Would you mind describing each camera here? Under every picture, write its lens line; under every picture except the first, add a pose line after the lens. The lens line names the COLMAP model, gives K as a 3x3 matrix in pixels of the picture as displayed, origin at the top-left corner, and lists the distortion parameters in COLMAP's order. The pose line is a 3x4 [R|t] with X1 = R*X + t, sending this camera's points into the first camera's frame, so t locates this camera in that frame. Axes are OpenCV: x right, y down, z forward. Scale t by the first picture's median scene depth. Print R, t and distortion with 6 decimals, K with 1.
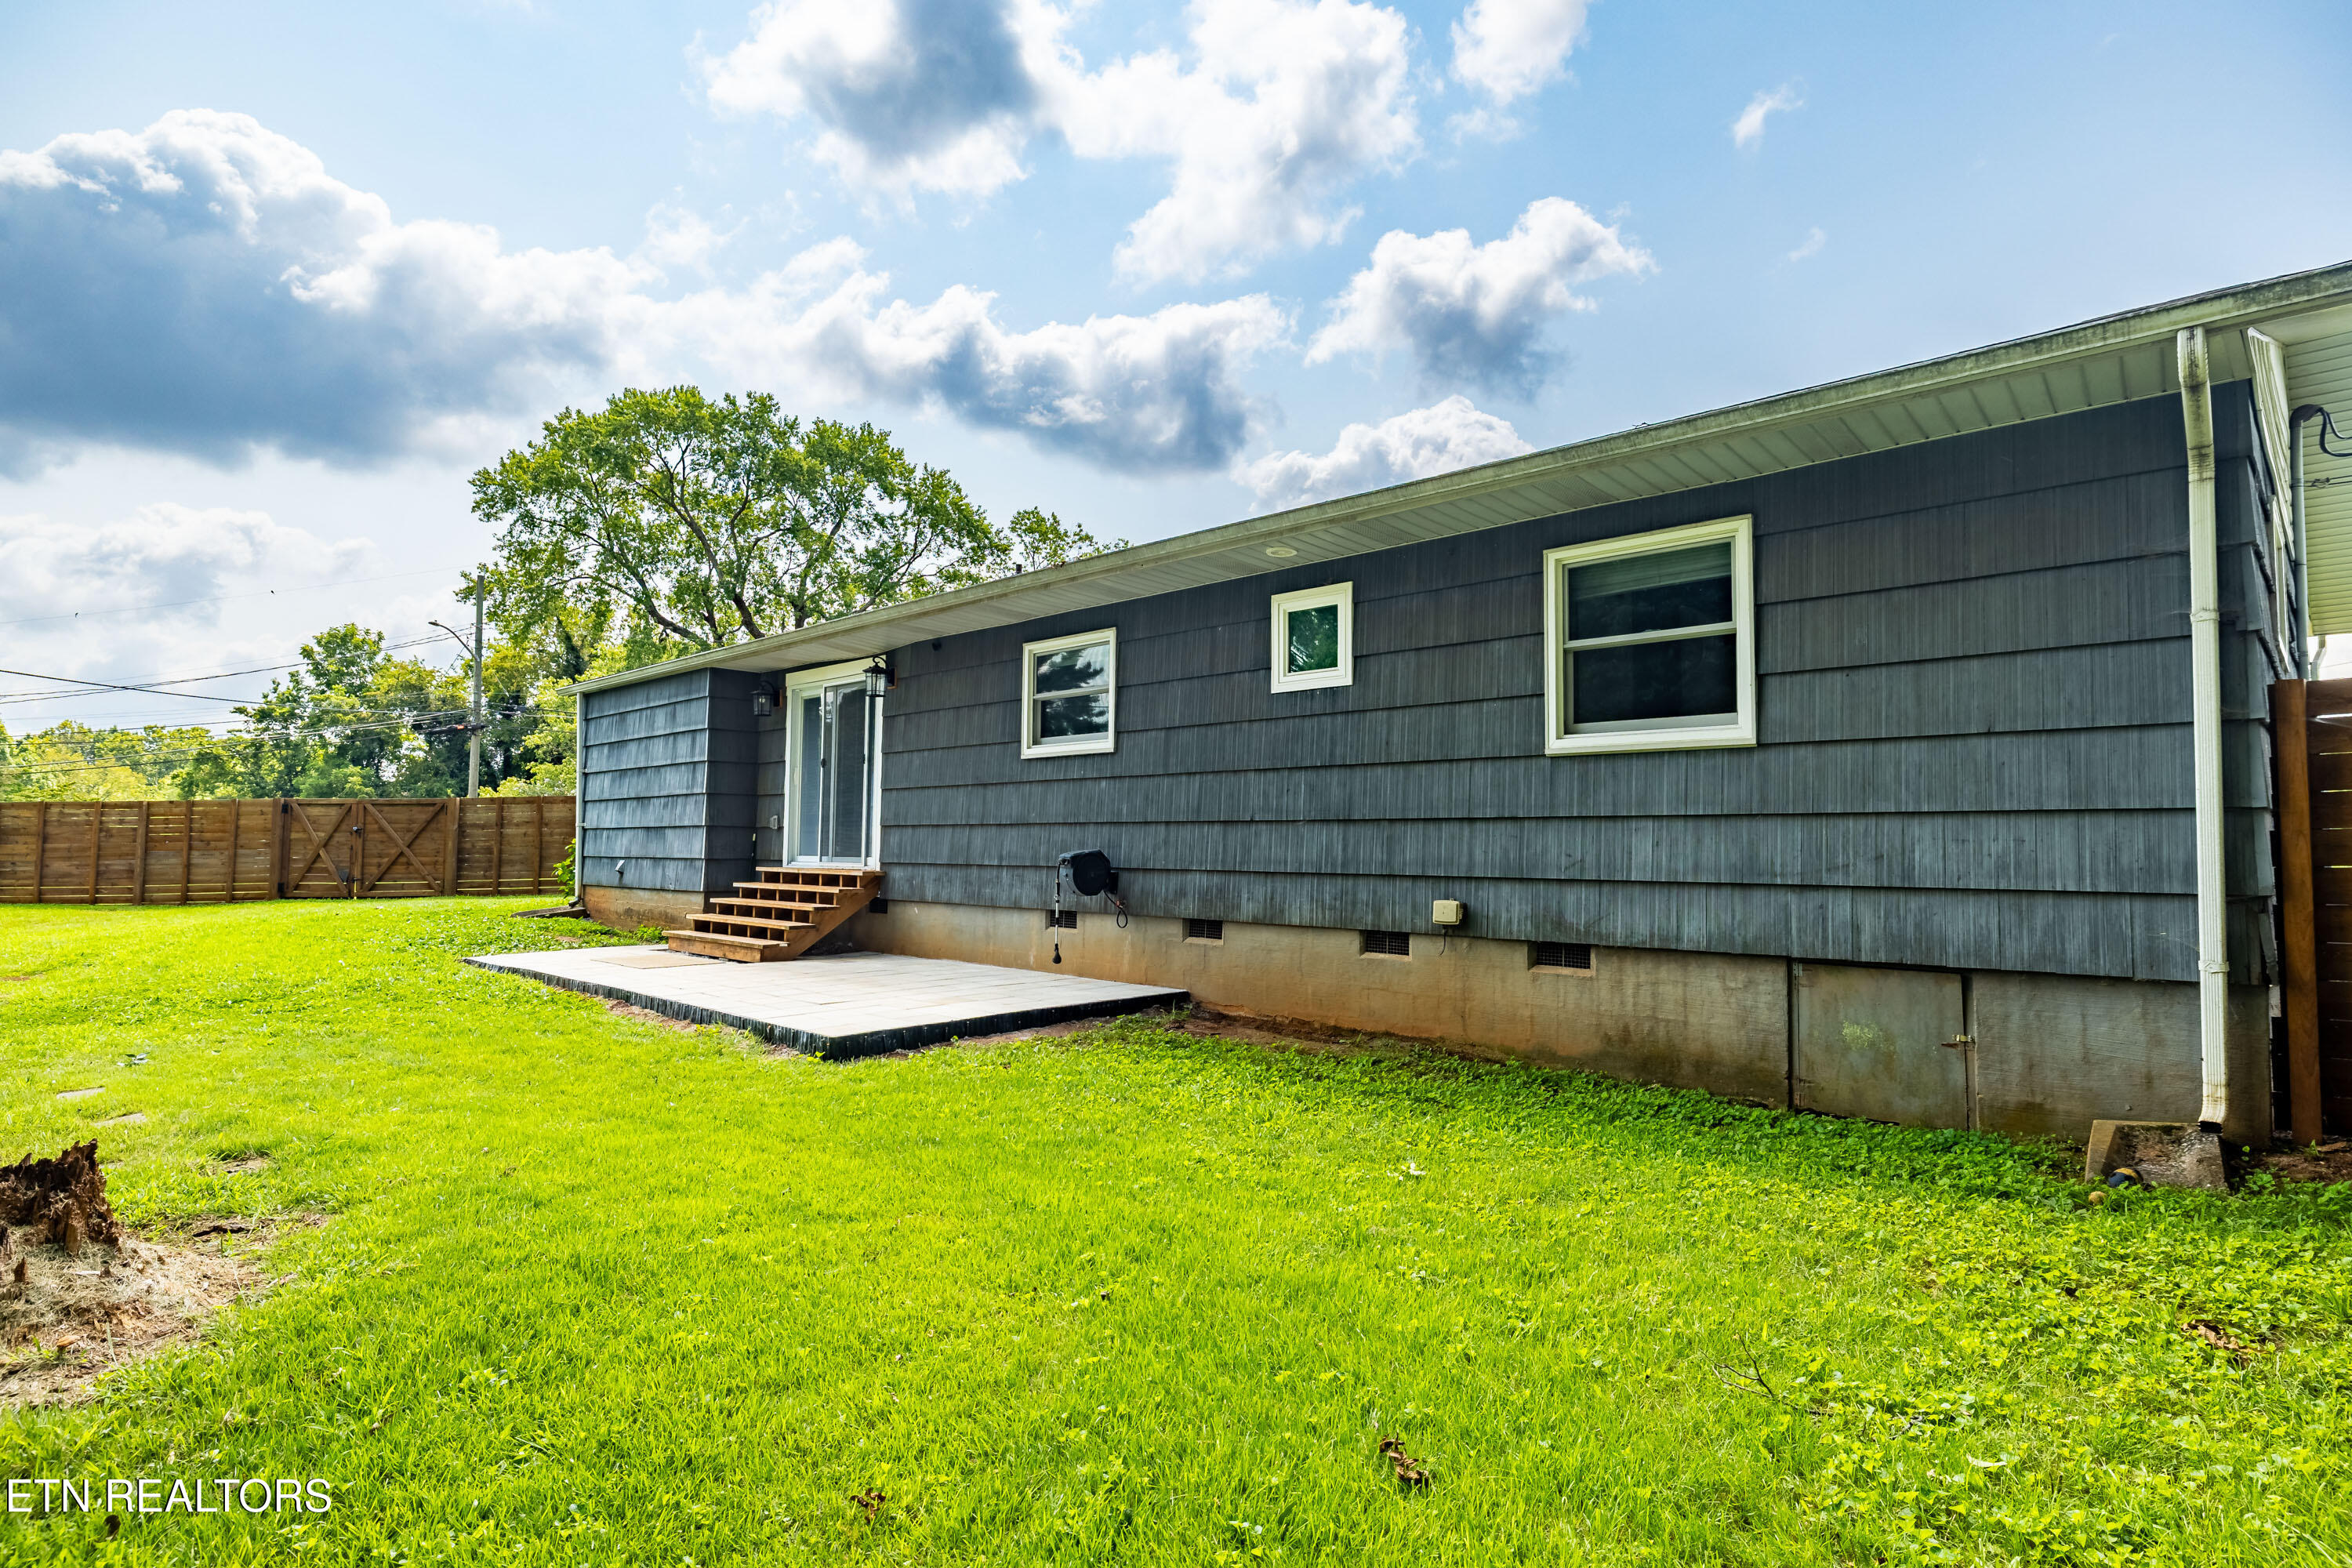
lens RADIAL K [[1193.6, 0, 1157.8], [0, 1193.6, 770.6], [0, 0, 1]] dist [0.001647, 0.000719]
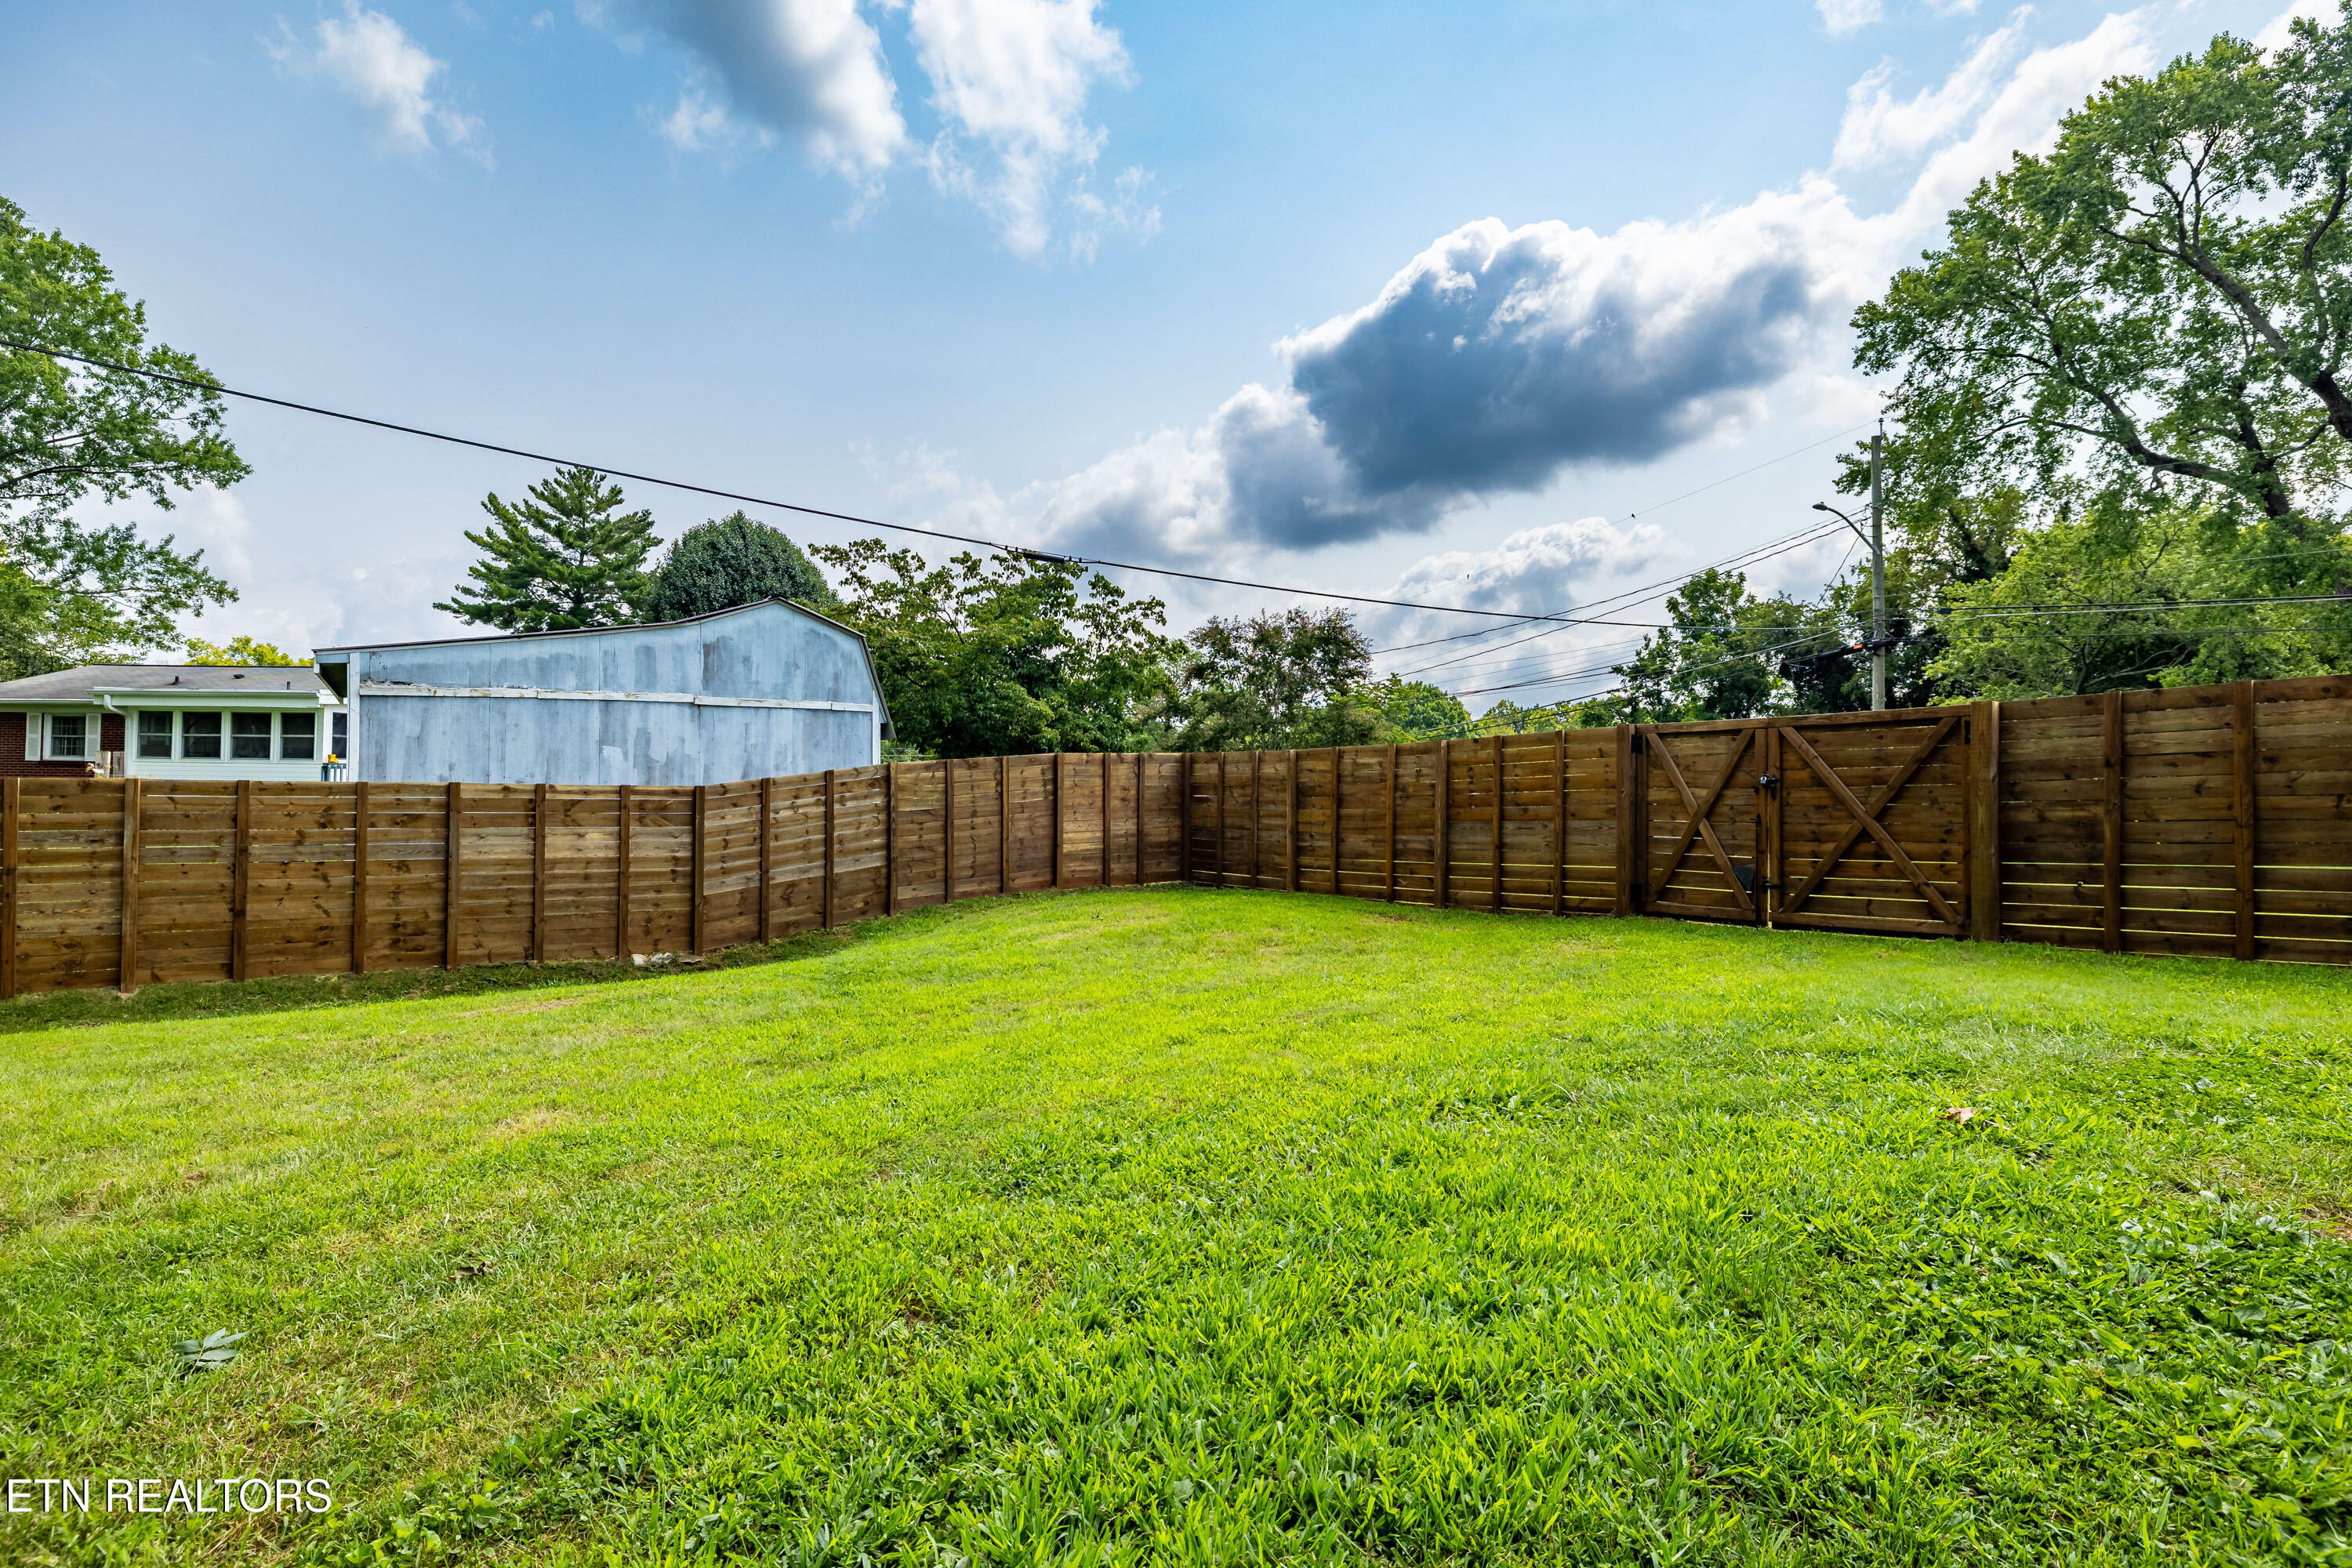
lens RADIAL K [[1193.6, 0, 1165.6], [0, 1193.6, 783.9], [0, 0, 1]] dist [0.001647, 0.000719]
pose [[0.517749, -0.012416, -0.855442, -0.168244], [0.053198, 0.998427, 0.017707, 0.012647], [0.853877, -0.054676, 0.517595, 0.238334]]
